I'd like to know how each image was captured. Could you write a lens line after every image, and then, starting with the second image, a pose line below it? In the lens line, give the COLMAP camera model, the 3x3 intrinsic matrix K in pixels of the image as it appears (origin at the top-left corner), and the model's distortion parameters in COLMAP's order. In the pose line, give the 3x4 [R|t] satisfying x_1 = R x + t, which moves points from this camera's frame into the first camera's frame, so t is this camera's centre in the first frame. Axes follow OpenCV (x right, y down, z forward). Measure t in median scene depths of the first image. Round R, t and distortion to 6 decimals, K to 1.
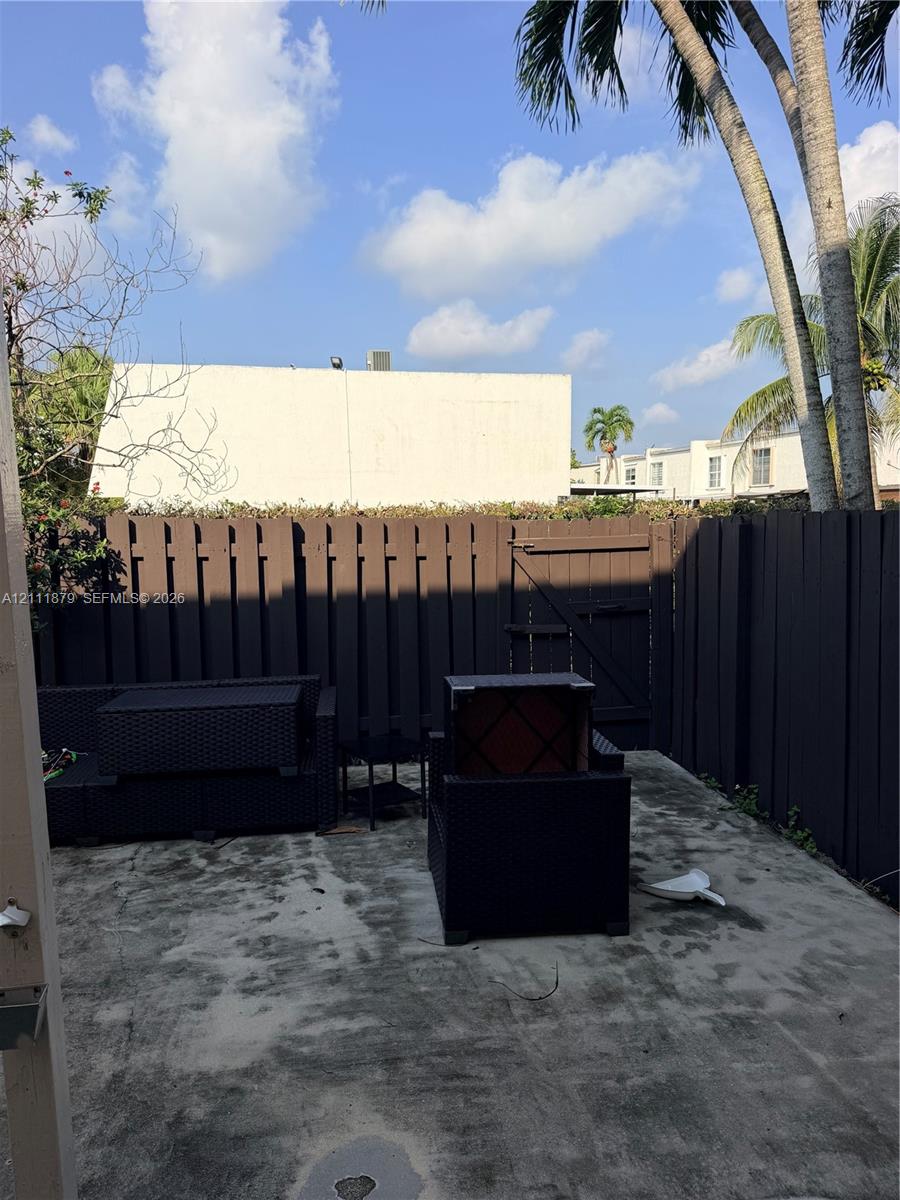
lens RADIAL K [[845.0, 0, 453.8], [0, 845.0, 612.4], [0, 0, 1]] dist [0.095283, -0.179444]
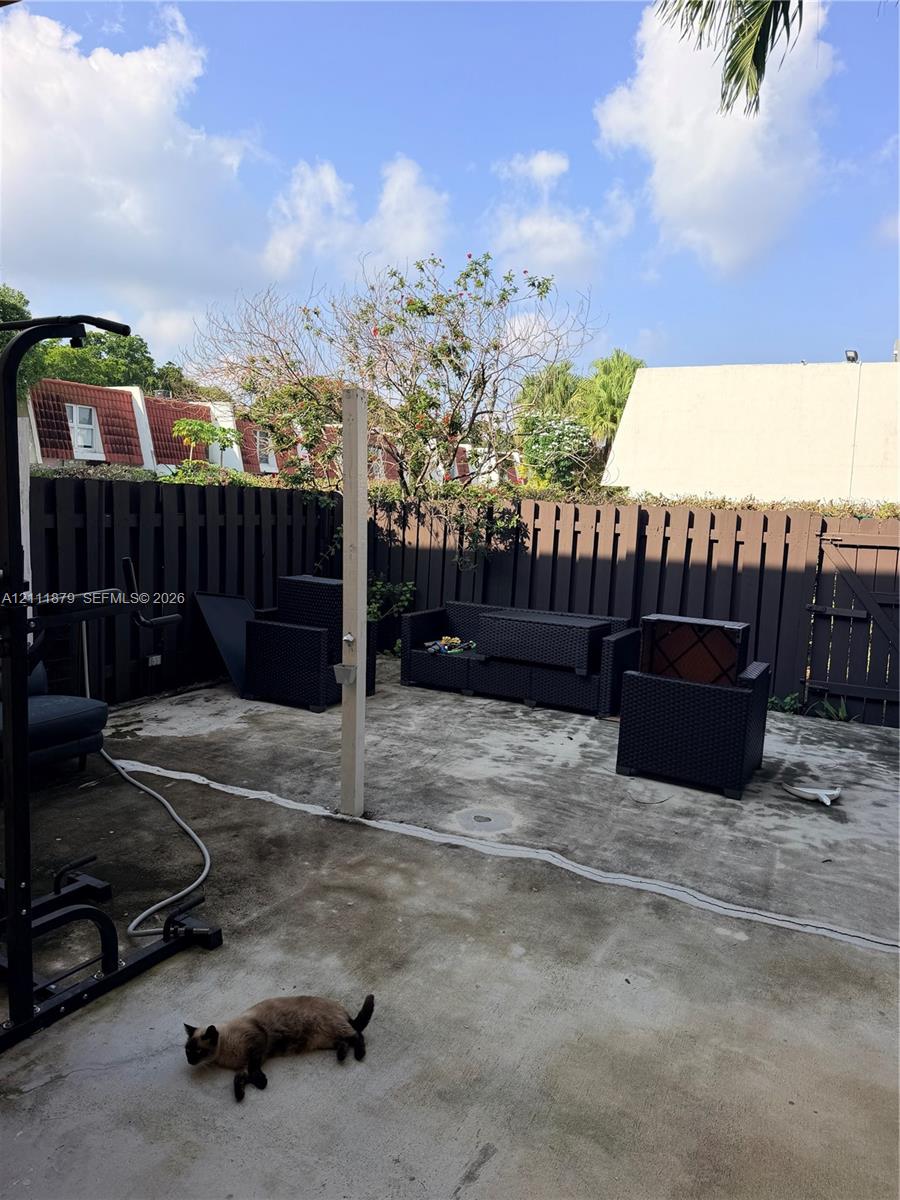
lens RADIAL K [[826.6, 0, 432.2], [0, 826.6, 596.1], [0, 0, 1]] dist [0.115480, -0.230992]
pose [[0.804990, 0.113050, -0.582418, 0.497141], [-0.115087, 0.992786, 0.033637, 0.038233], [0.582019, 0.039952, 0.812193, -0.413612]]
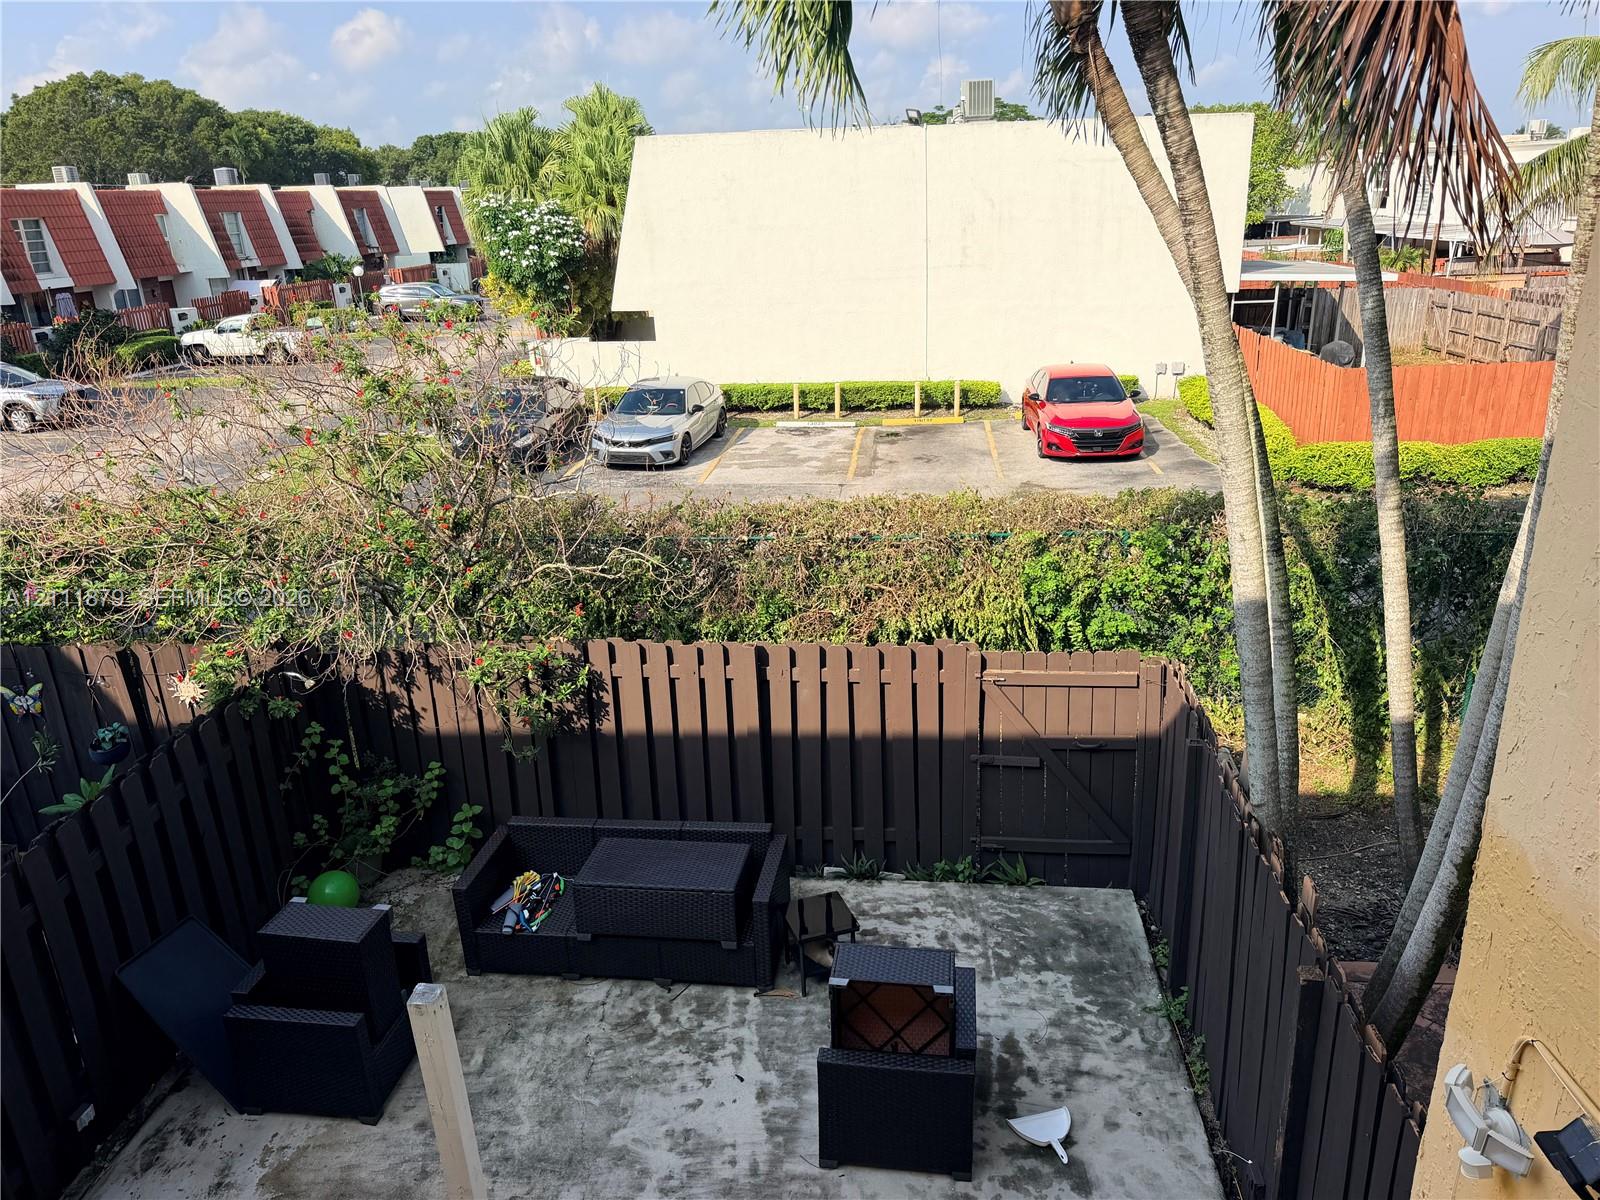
lens RADIAL K [[1126.7, 0, 800.0], [0, 1126.7, 600.0], [0, 0, 1]] dist [0.095283, -0.179444]
pose [[0.966748, 0.056102, -0.249502, 0.282294], [-0.002760, 0.977872, 0.209186, -0.656993], [0.255717, -0.201542, 0.945510, -0.360124]]
